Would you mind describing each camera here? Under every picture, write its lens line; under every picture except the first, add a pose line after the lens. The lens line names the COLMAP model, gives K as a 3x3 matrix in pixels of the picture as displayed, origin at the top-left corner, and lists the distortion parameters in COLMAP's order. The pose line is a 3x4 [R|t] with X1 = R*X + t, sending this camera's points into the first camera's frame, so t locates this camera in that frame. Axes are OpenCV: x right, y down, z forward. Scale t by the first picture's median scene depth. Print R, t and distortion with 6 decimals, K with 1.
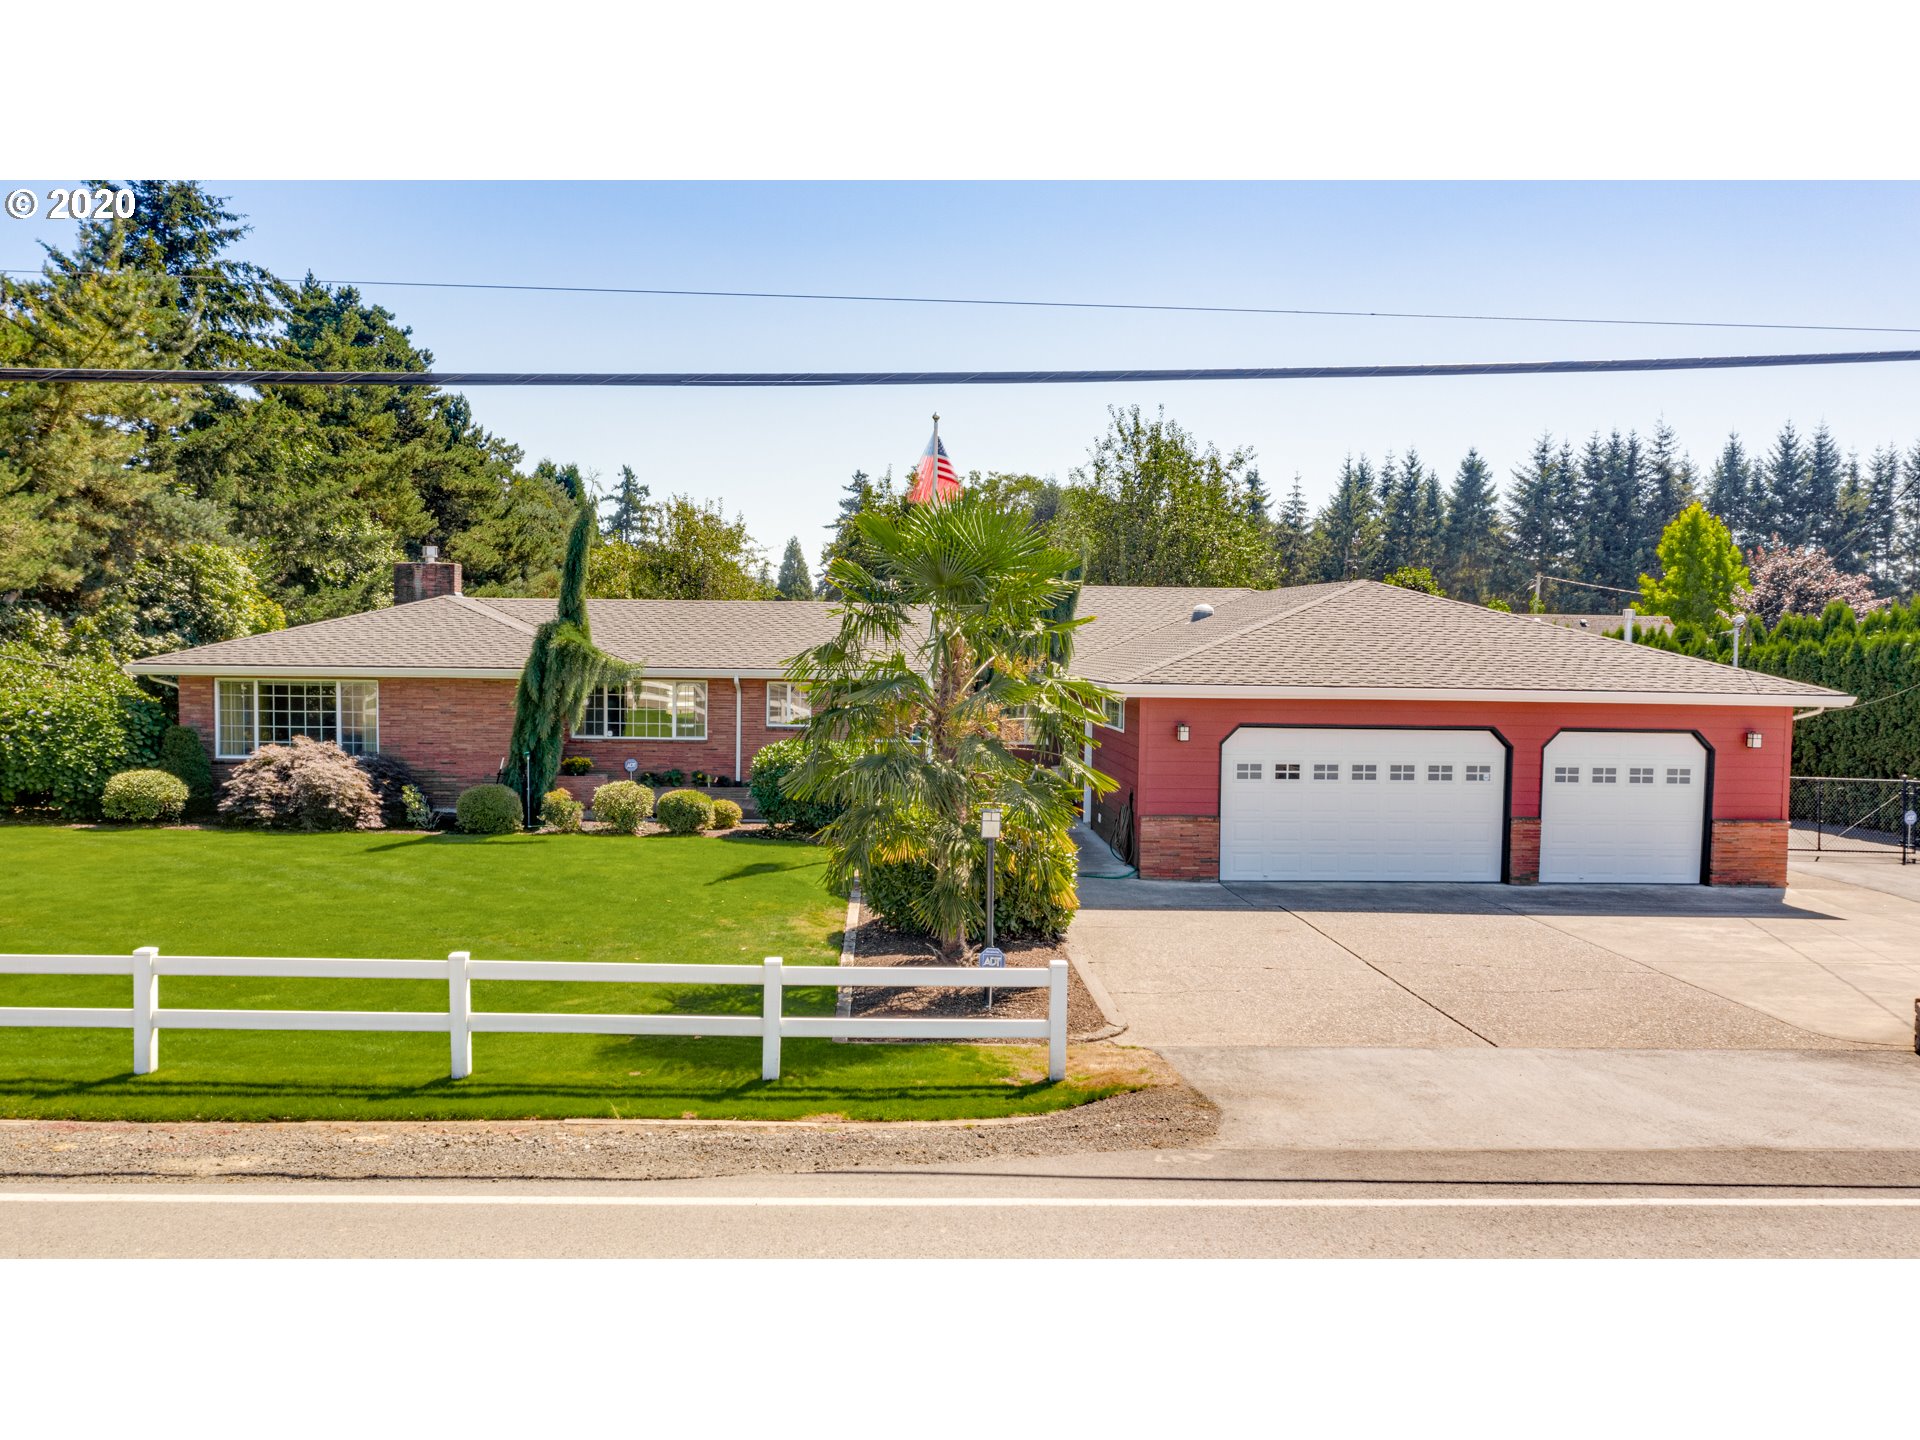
lens RADIAL K [[1479.6, 0, 957.4], [0, 1479.6, 729.2], [0, 0, 1]] dist [-0.003902, -0.007987]
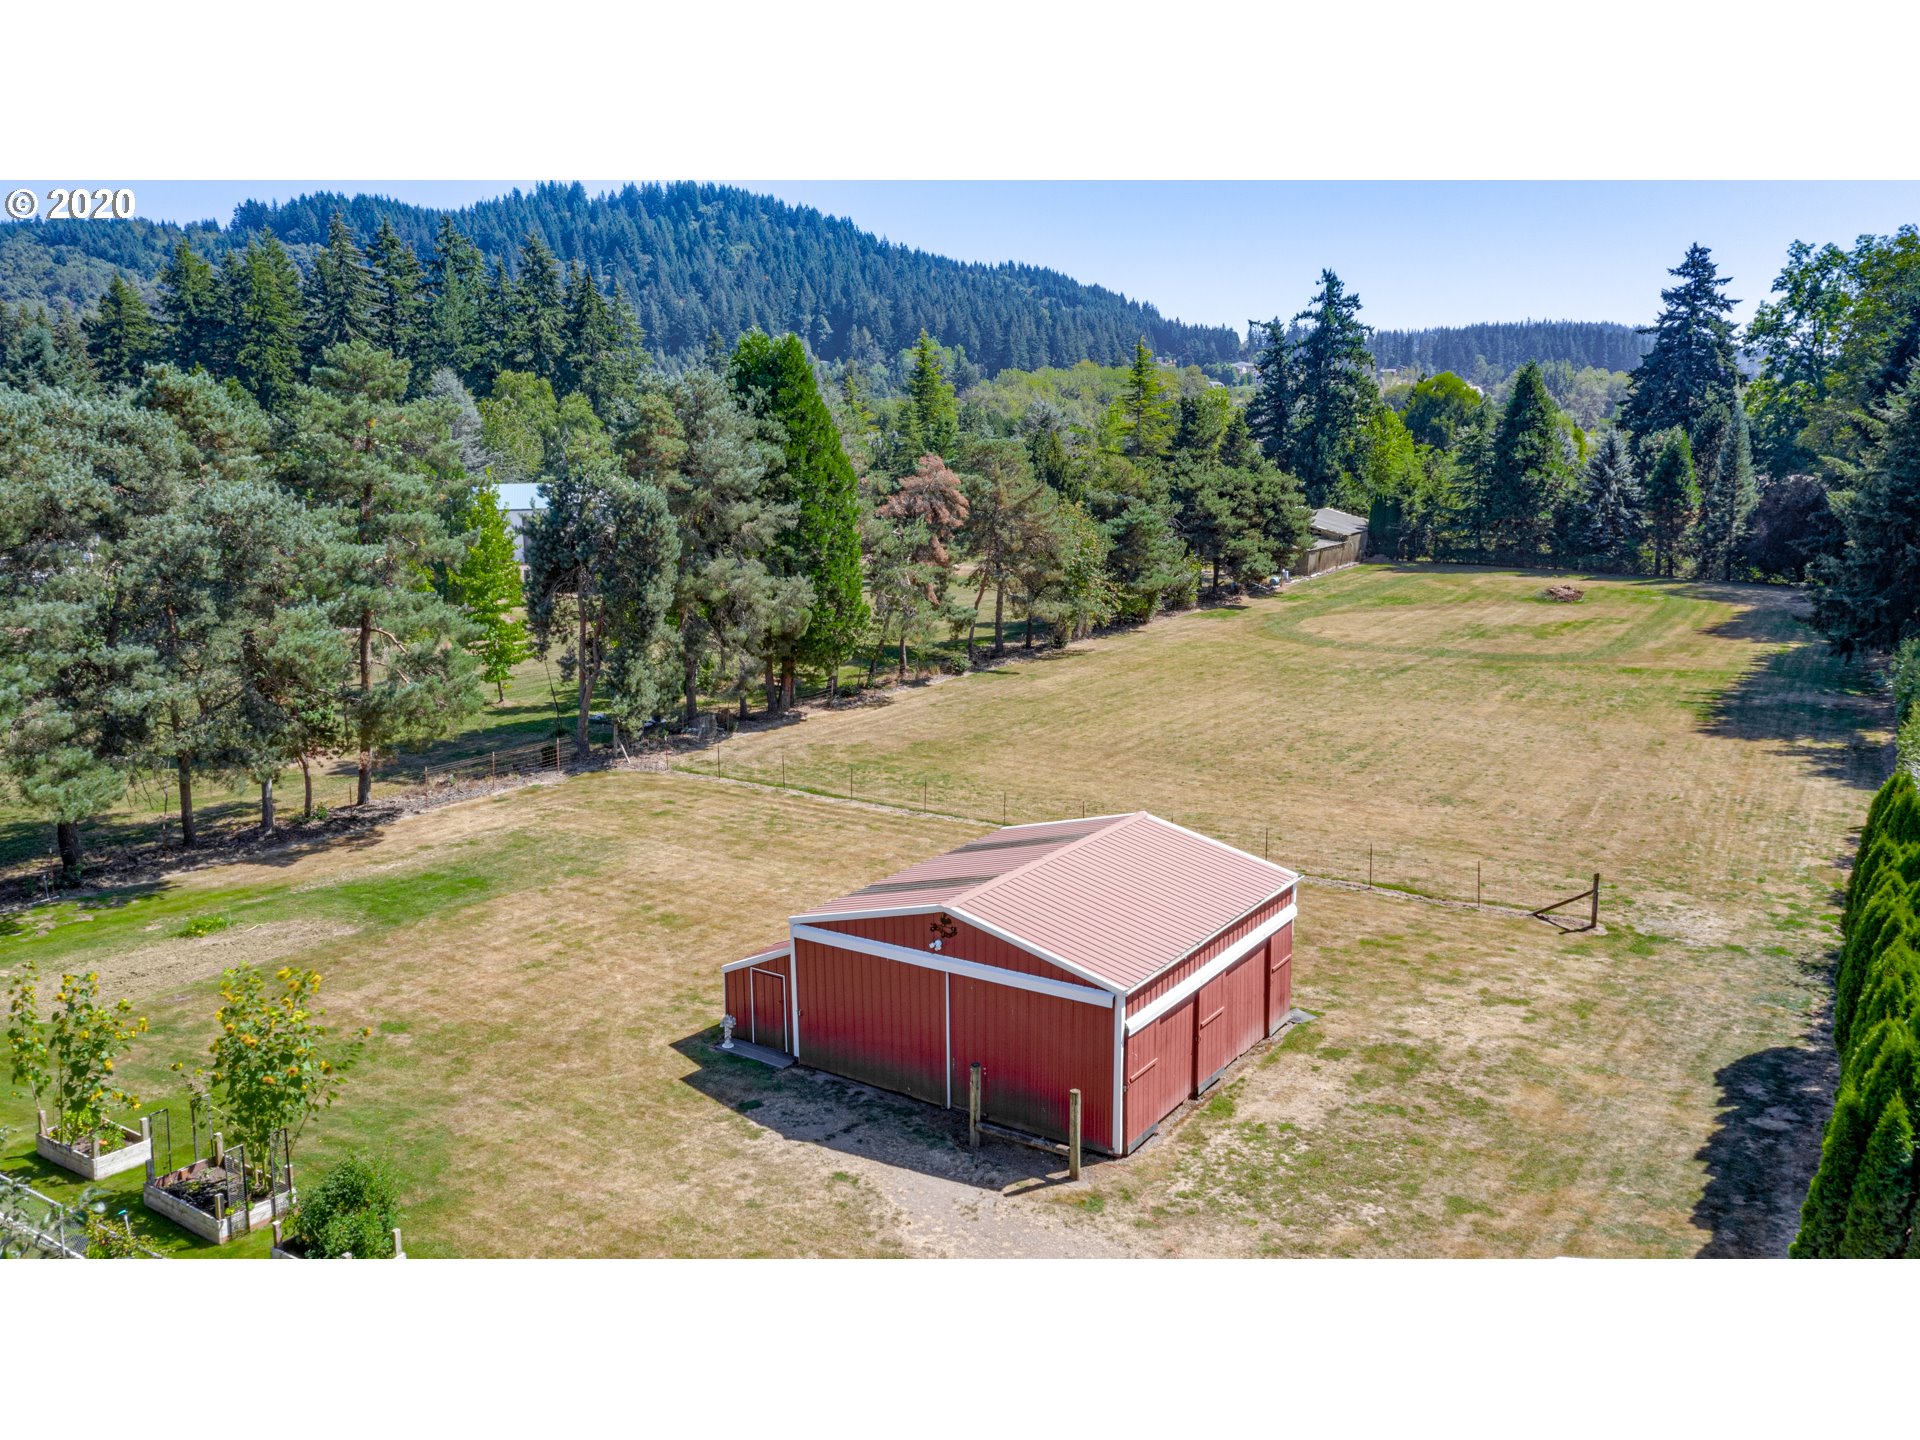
lens RADIAL K [[1479.6, 0, 957.4], [0, 1479.6, 729.2], [0, 0, 1]] dist [-0.003902, -0.007987]
pose [[0.816223, 0.088251, -0.570957, 0.675986], [-0.012919, 0.990805, 0.134677, -0.435808], [0.577593, -0.102550, 0.809858, 2.477088]]
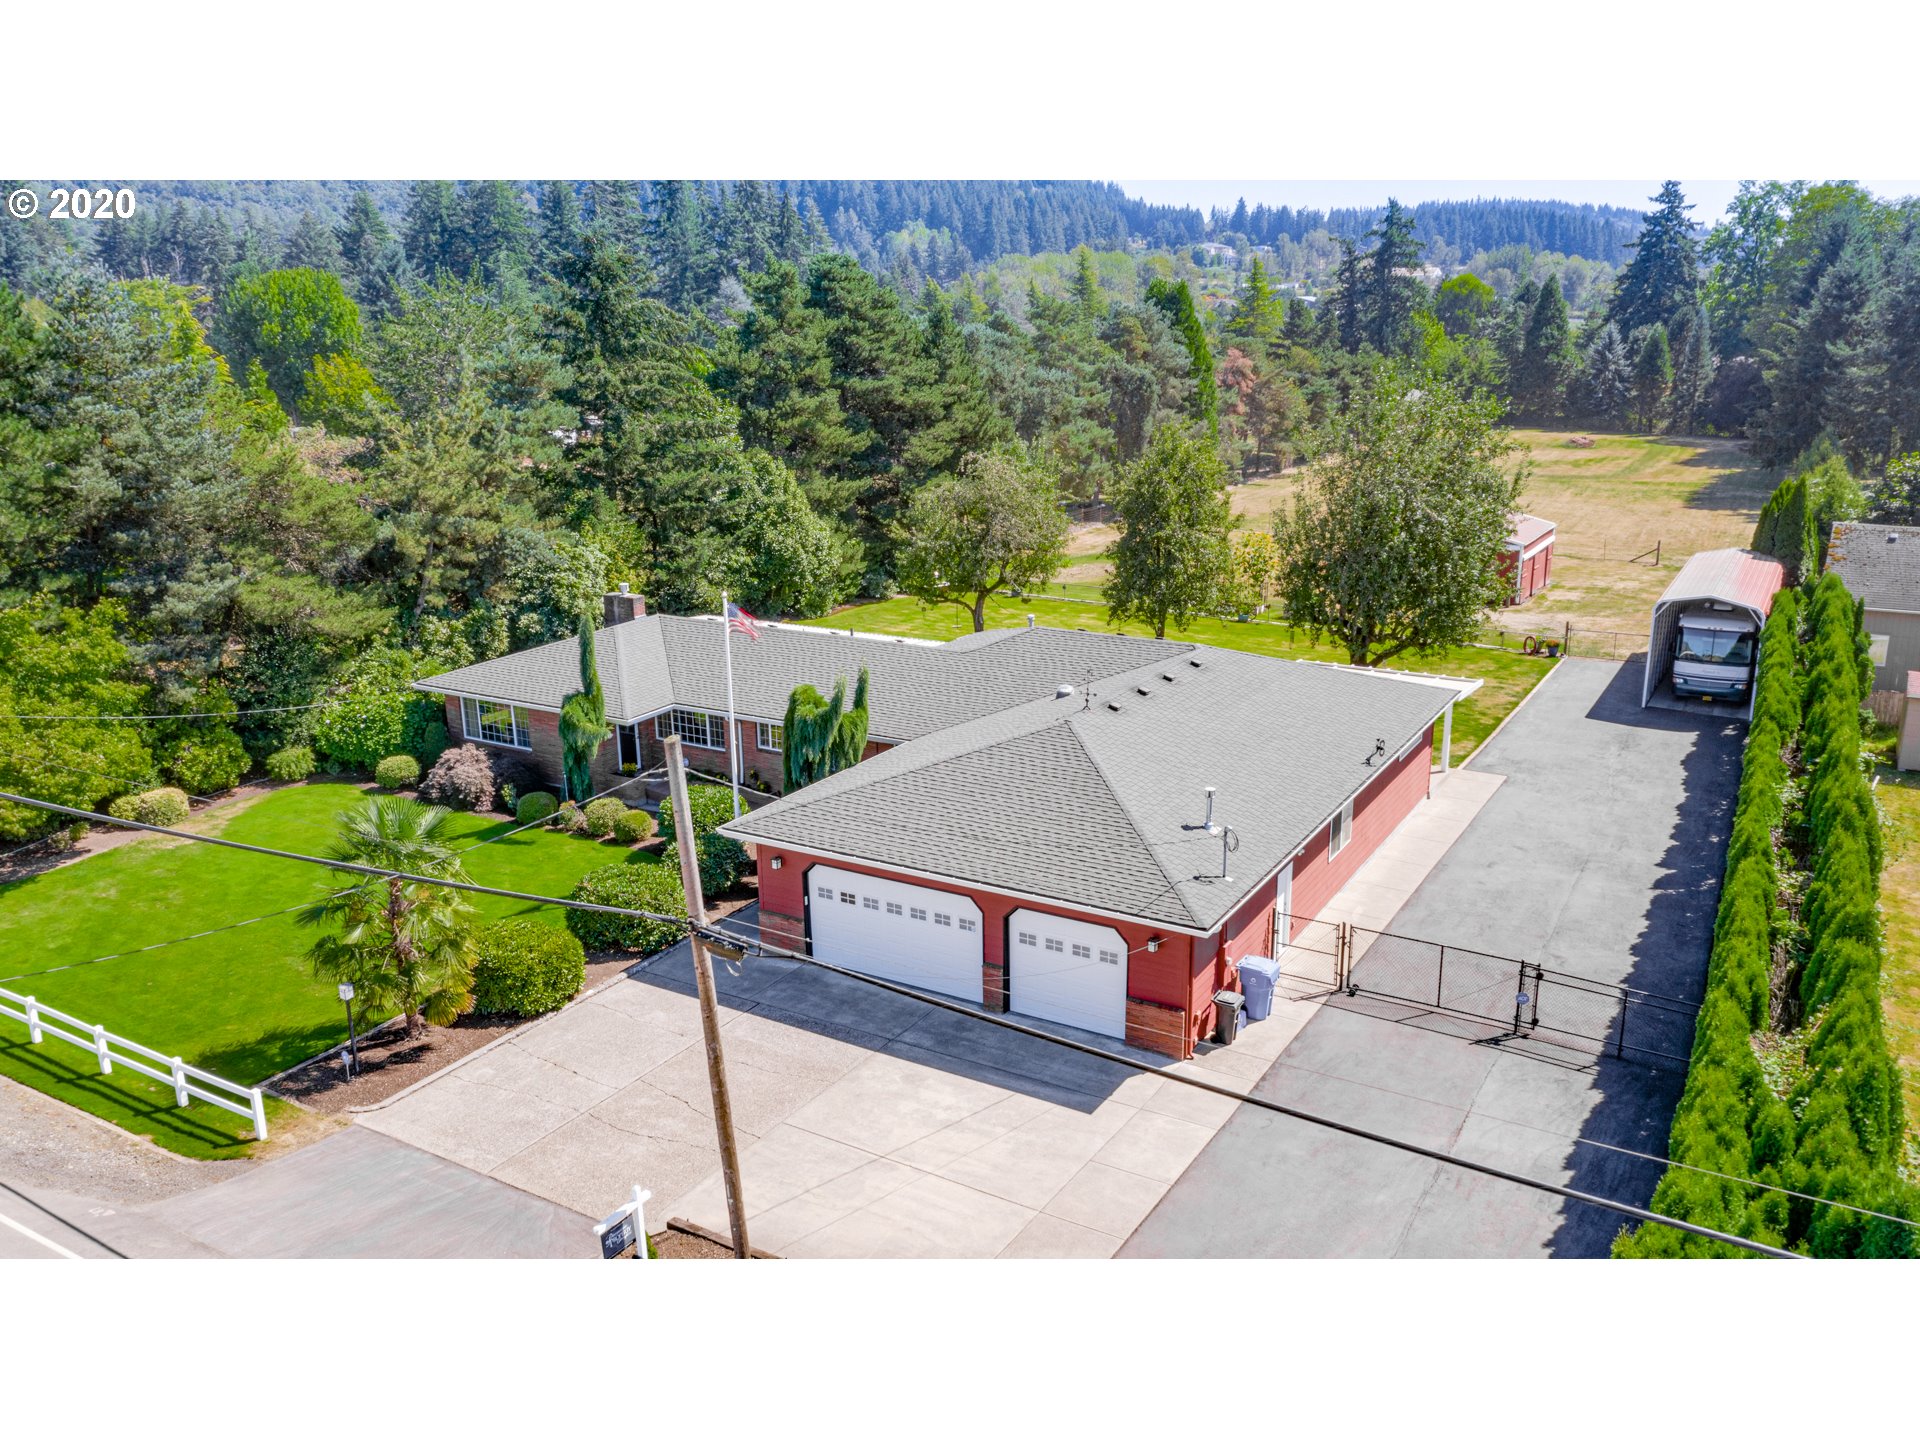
lens RADIAL K [[1461.8, 0, 960.0], [0, 1461.8, 720.0], [0, 0, 1]] dist [-0.013242, 0.004010]
pose [[0.835938, 0.121914, -0.535111, 0.899479], [-0.009203, 0.977992, 0.208439, -0.371091], [0.548746, -0.169318, 0.818663, -0.039811]]
